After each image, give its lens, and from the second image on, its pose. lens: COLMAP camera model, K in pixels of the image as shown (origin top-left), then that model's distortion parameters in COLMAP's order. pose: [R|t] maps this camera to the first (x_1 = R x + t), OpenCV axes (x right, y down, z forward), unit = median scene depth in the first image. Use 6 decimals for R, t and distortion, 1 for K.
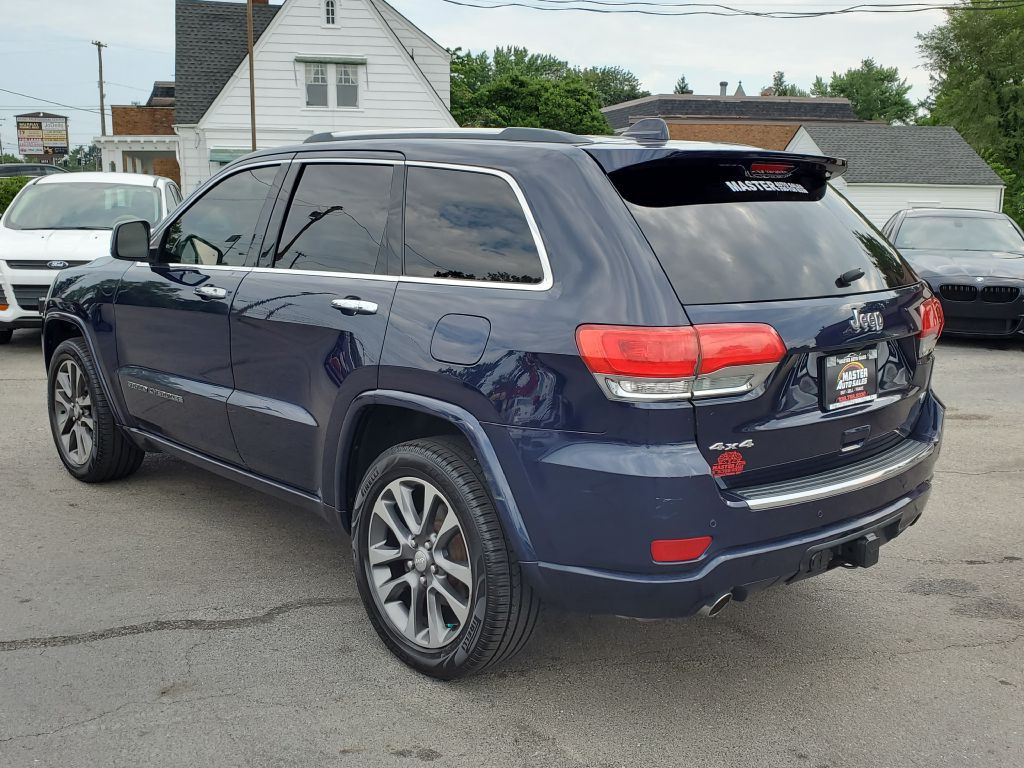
lens RADIAL K [[1077.3, 0, 512.0], [0, 1077.3, 384.0], [0, 0, 1]] dist [0.011982, -0.036204]
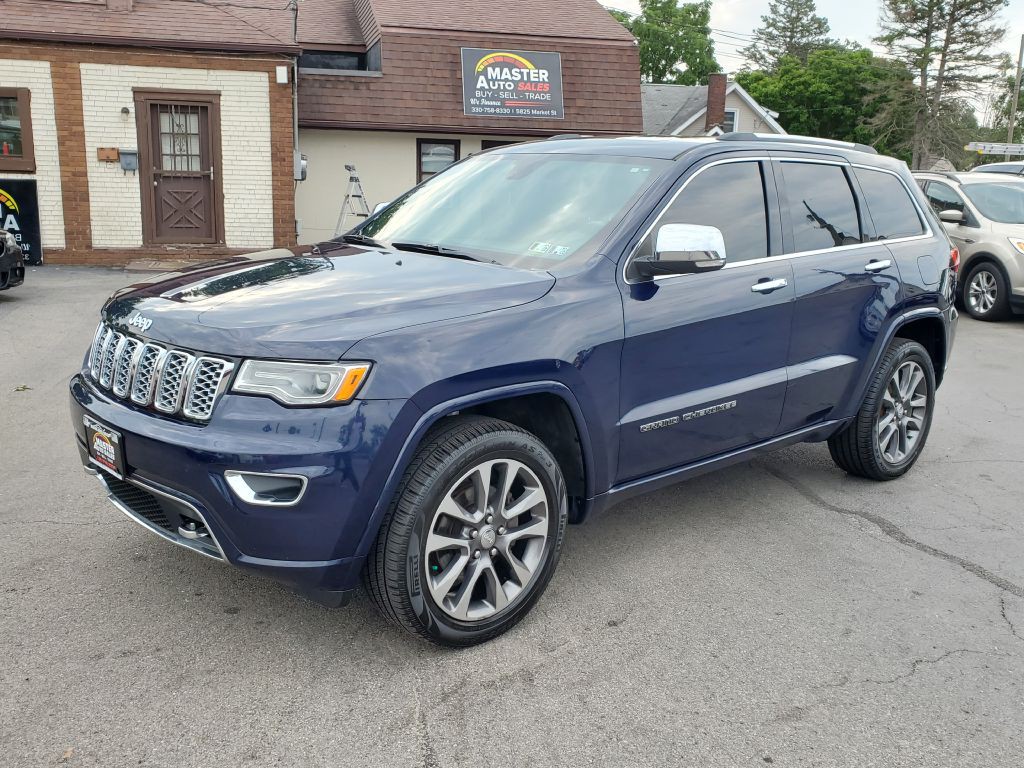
lens RADIAL K [[1010.9, 0, 512.0], [0, 1010.9, 384.0], [0, 0, 1]] dist [0.028794, 0.013722]
pose [[-0.029850, -0.228453, 0.973097, -1.261315], [0.146910, 0.961956, 0.230344, -0.260047], [-0.988699, 0.149833, 0.004848, 1.258009]]
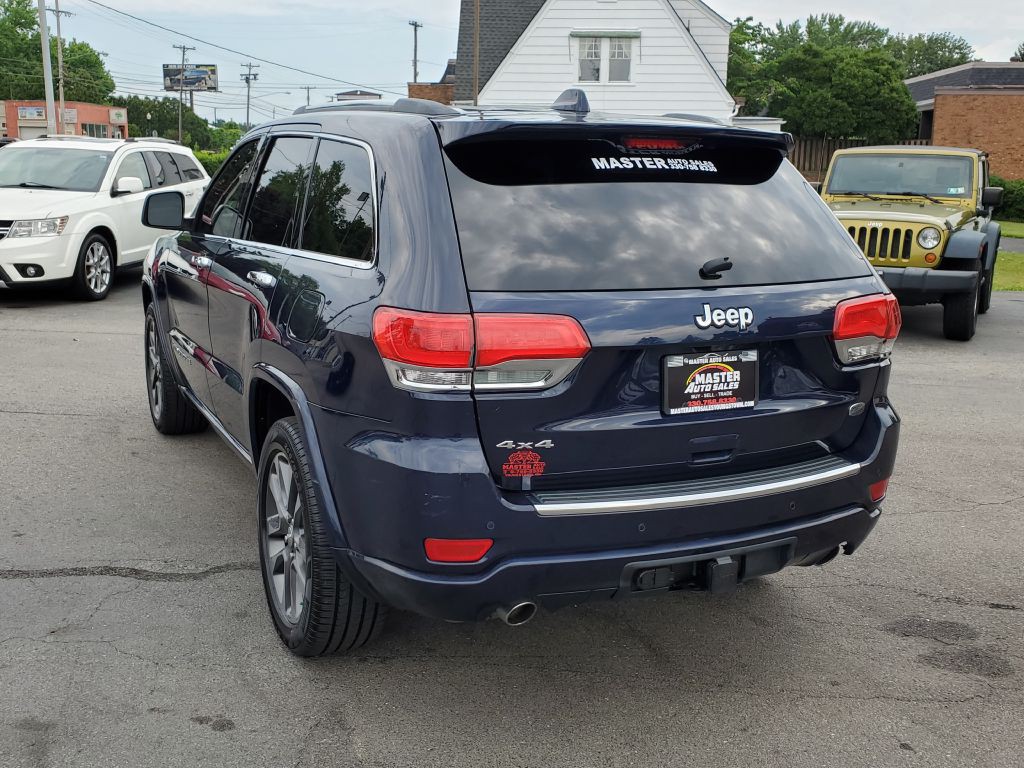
lens RADIAL K [[1077.3, 0, 512.0], [0, 1077.3, 384.0], [0, 0, 1]] dist [0.011982, -0.036204]
pose [[0.957780, 0.064380, -0.280201, 0.308783], [-0.058096, 0.997839, 0.030684, -0.015706], [0.281571, -0.013110, 0.959451, 0.076427]]
